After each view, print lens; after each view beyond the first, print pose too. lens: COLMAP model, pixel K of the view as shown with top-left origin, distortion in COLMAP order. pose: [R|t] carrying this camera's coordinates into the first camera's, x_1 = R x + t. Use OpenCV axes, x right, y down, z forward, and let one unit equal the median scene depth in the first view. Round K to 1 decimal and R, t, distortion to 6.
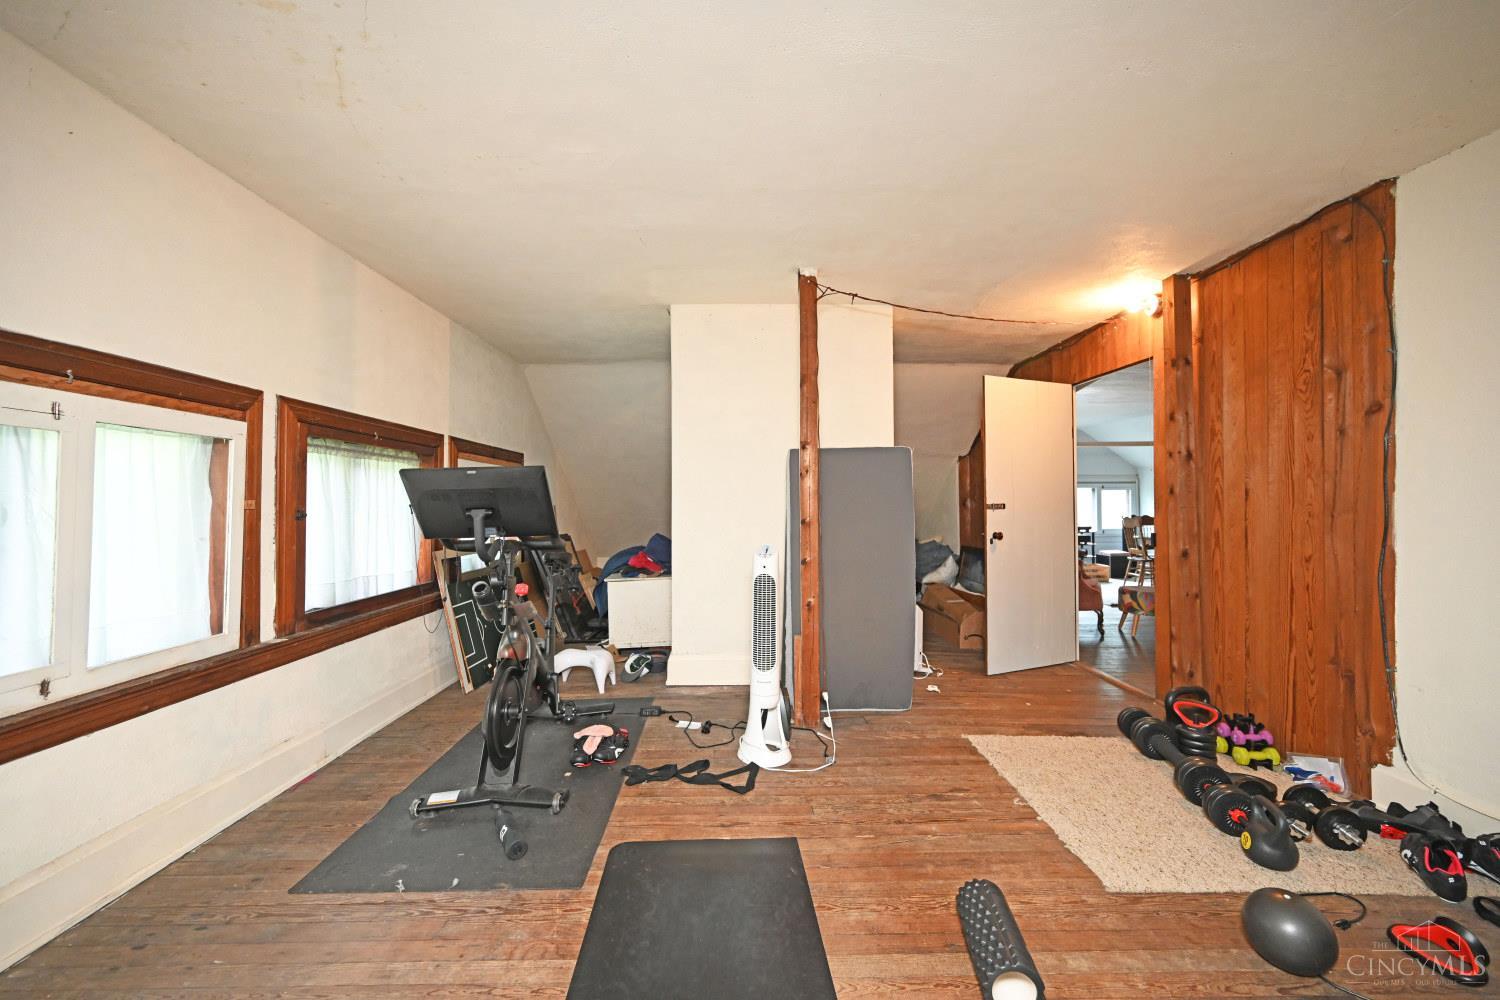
lens RADIAL K [[592.5, 0, 749.4], [0, 592.5, 501.7], [0, 0, 1]] dist [0.003021, 0.000233]
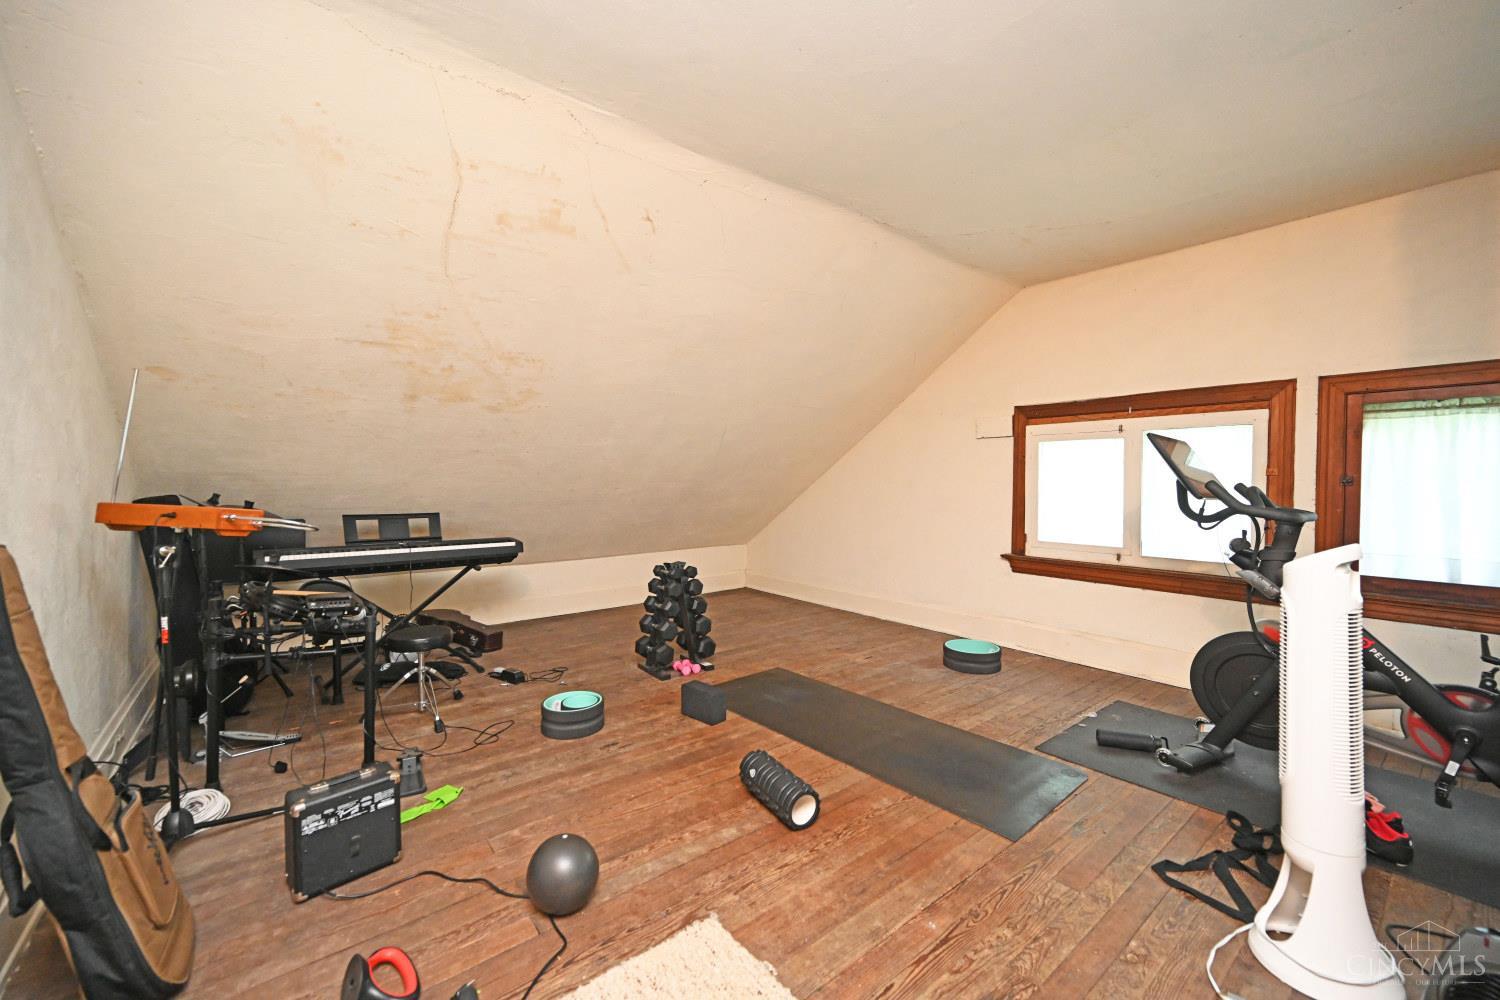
lens RADIAL K [[592.5, 0, 750.8], [0, 592.5, 496.1], [0, 0, 1]] dist [0.003021, 0.000233]
pose [[-0.794227, 0.009978, -0.607540, 1.064474], [0.000830, 0.999882, 0.015337, 0.048215], [0.607621, 0.011677, -0.794141, 1.686308]]
